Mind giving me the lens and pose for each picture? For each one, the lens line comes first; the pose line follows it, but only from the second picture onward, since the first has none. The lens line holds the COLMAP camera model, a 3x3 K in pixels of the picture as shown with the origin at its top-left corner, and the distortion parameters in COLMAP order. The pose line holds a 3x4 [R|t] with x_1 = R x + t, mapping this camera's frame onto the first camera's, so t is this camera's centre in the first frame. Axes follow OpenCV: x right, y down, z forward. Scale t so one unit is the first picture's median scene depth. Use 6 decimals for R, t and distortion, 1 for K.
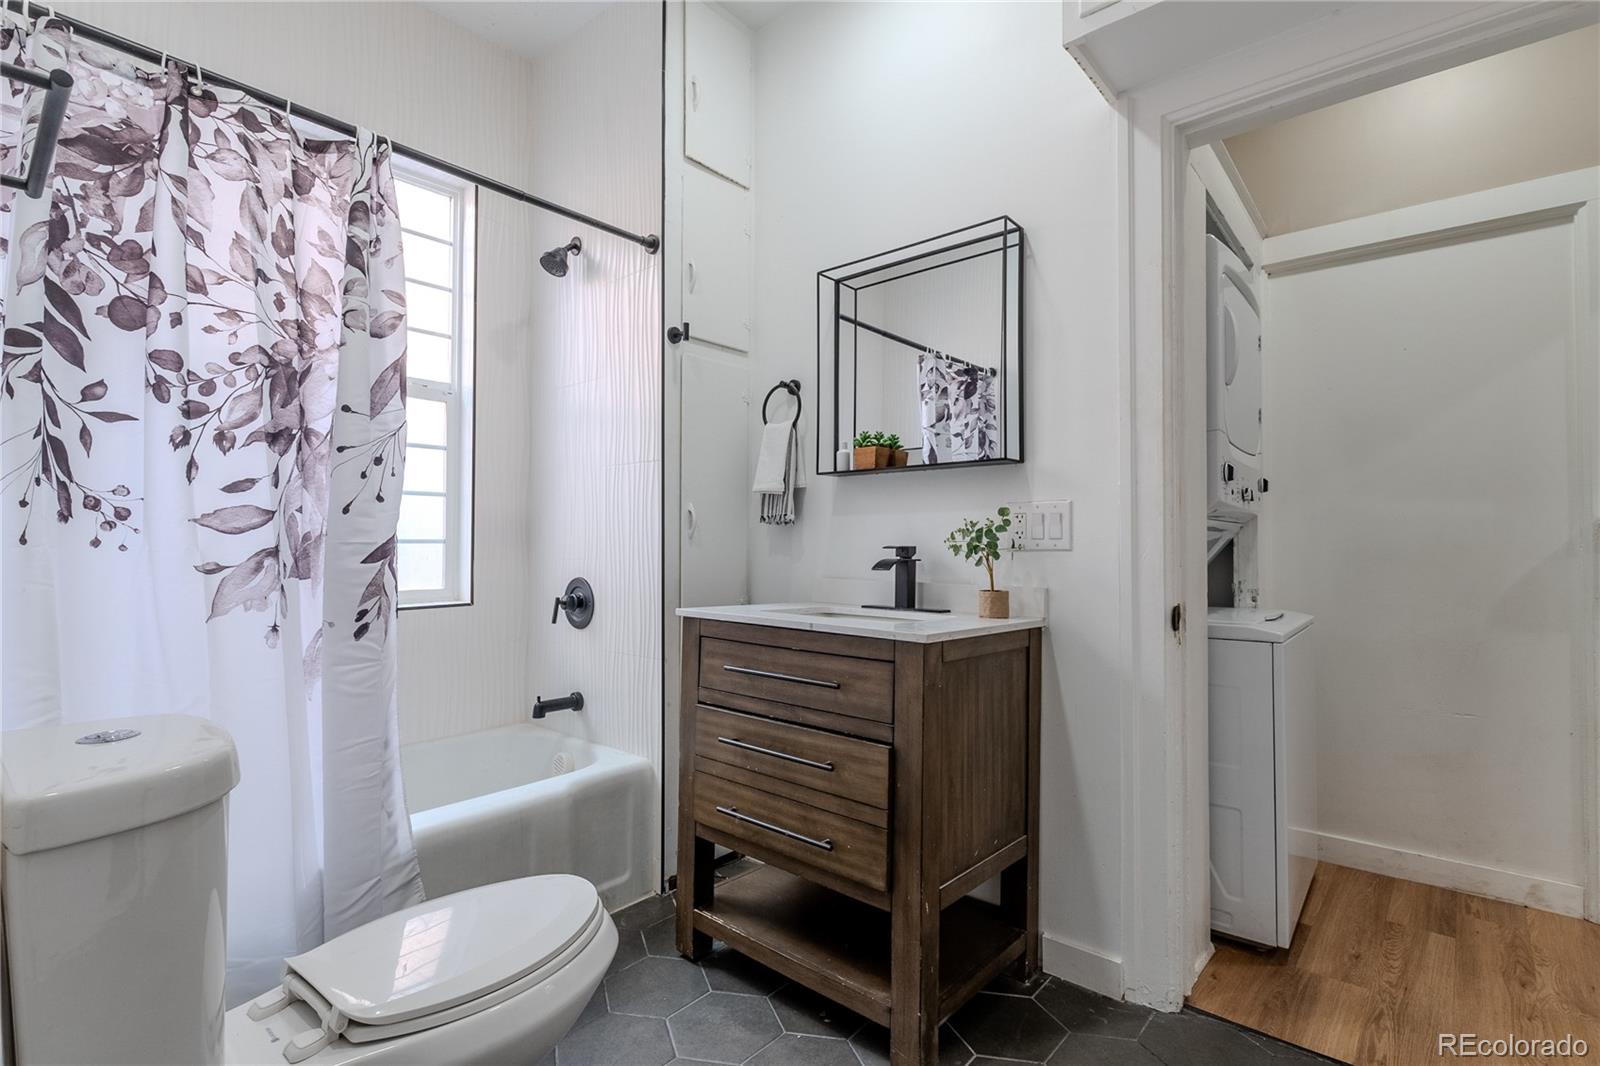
lens RADIAL K [[758.1, 0, 799.7], [0, 758.1, 531.9], [0, 0, 1]] dist [0.002767, -0.000734]
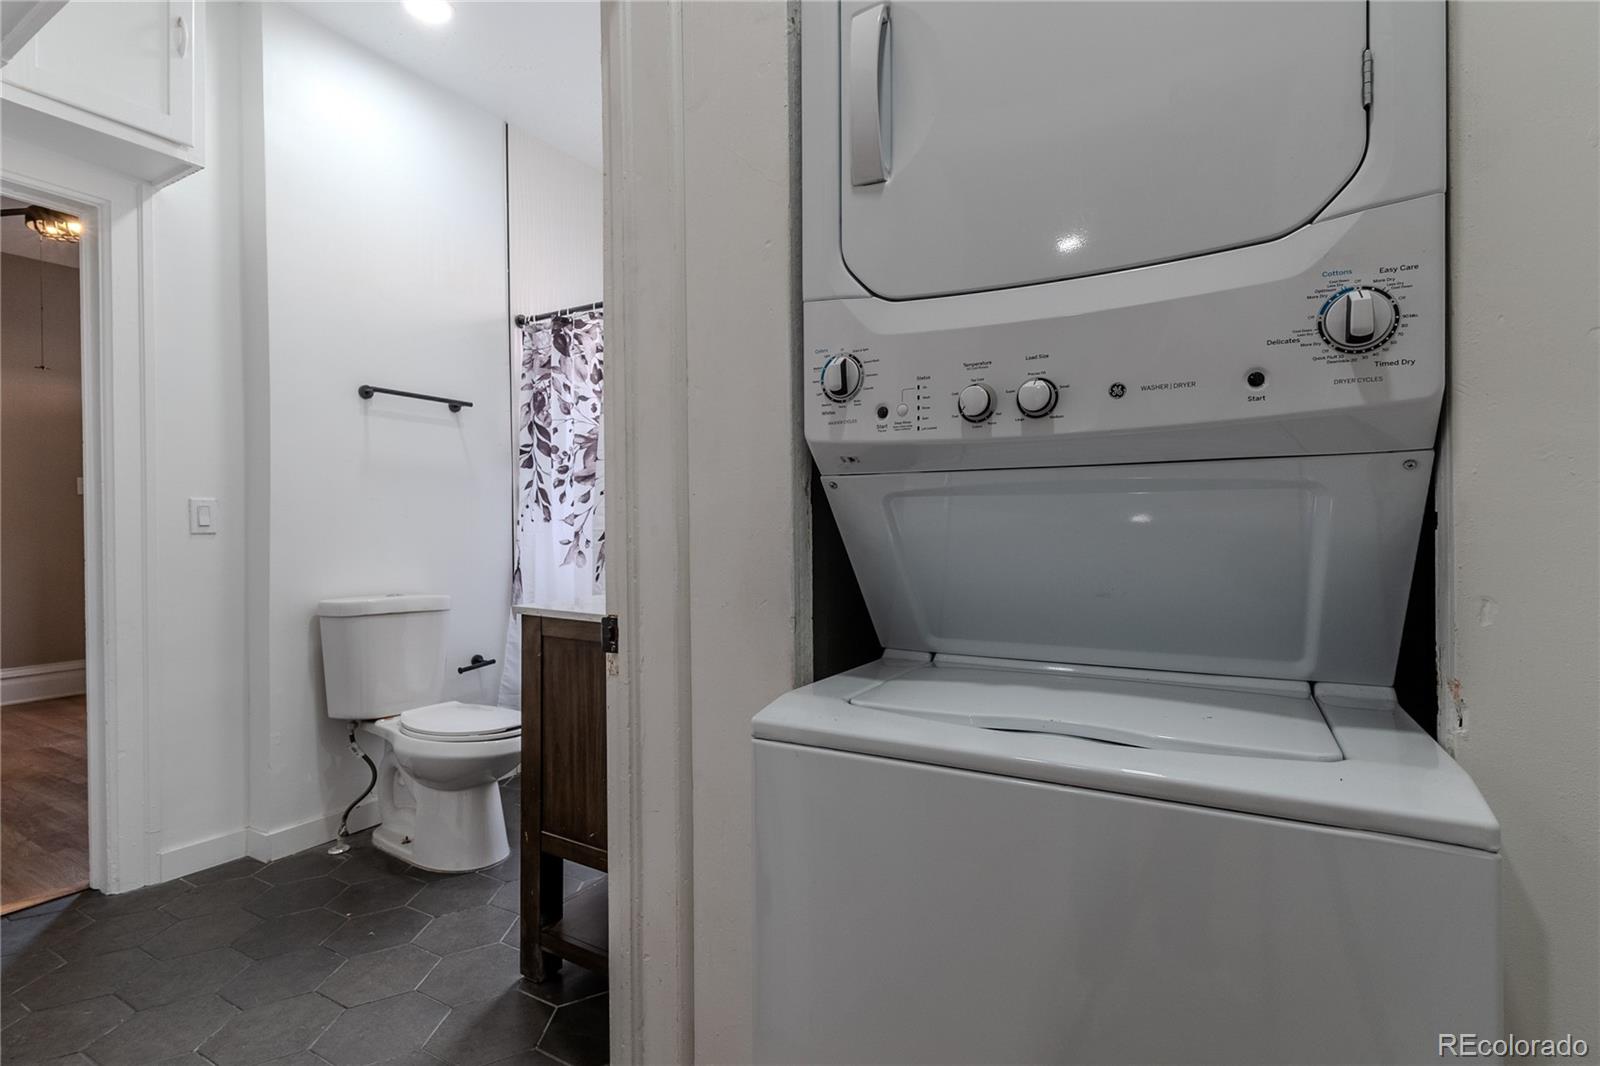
lens RADIAL K [[758.1, 0, 804.5], [0, 758.1, 535.3], [0, 0, 1]] dist [0.002767, -0.000734]
pose [[0.181203, 0.002796, -0.983442, 1.354209], [0.019167, 0.999796, 0.006374, 0.025438], [0.983259, -0.020004, 0.181112, 1.179082]]
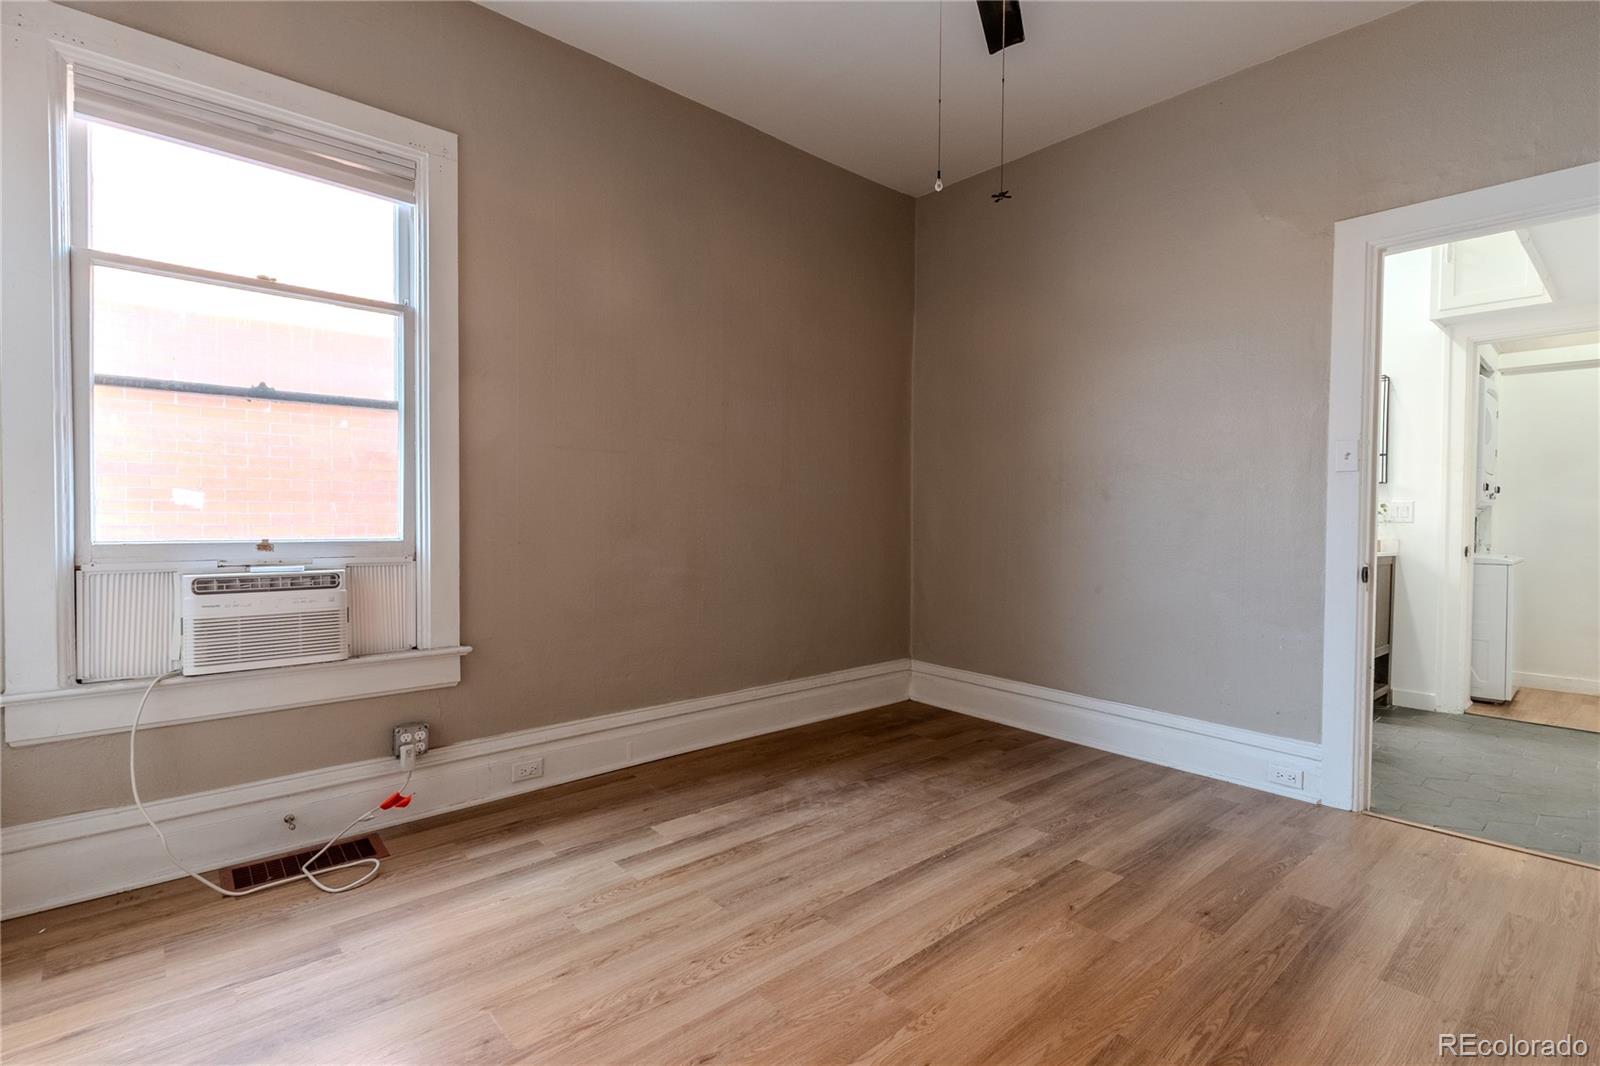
lens RADIAL K [[758.1, 0, 790.7], [0, 758.1, 525.9], [0, 0, 1]] dist [0.002767, -0.000734]
pose [[0.990447, 0.010876, -0.137463, -1.226519], [-0.005906, 0.999316, 0.036509, -0.039119], [0.137766, -0.035349, 0.989834, -1.580493]]
